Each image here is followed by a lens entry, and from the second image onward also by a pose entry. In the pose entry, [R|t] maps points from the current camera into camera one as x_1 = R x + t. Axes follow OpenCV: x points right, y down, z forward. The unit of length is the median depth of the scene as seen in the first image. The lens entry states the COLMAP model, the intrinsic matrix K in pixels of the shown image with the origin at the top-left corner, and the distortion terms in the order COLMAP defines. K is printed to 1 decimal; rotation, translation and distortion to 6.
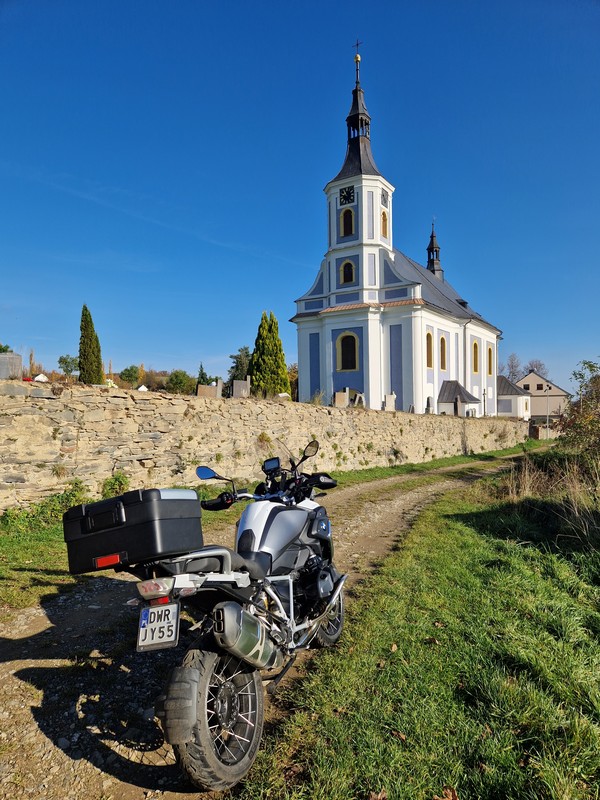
lens RADIAL K [[528.2, 0, 299.4], [0, 528.2, 407.3], [0, 0, 1]] dist [0.028307, -0.009089]
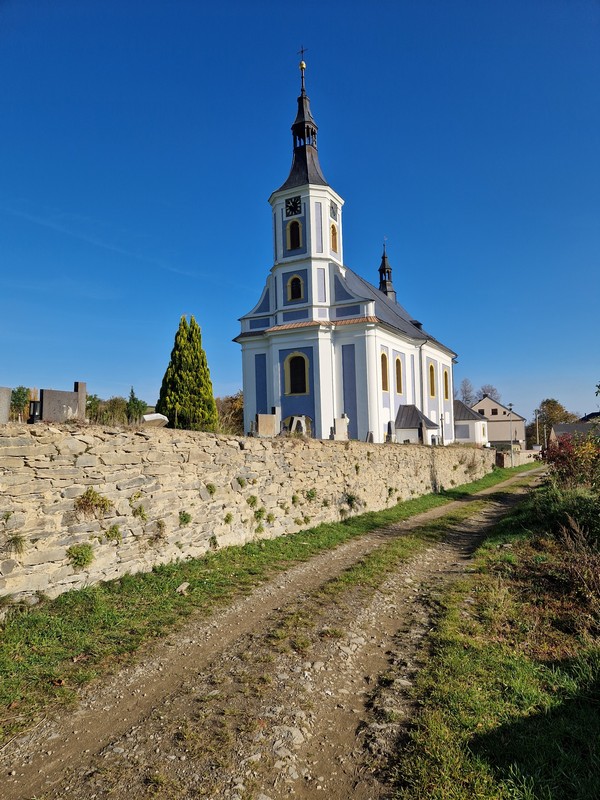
lens RADIAL K [[528.2, 0, 298.5], [0, 528.2, 395.8], [0, 0, 1]] dist [0.028307, -0.009089]
pose [[0.996527, -0.005882, 0.083063, 0.019474], [0.011986, 0.997246, -0.073187, -0.000652], [-0.082404, 0.073929, 0.993853, 0.101943]]
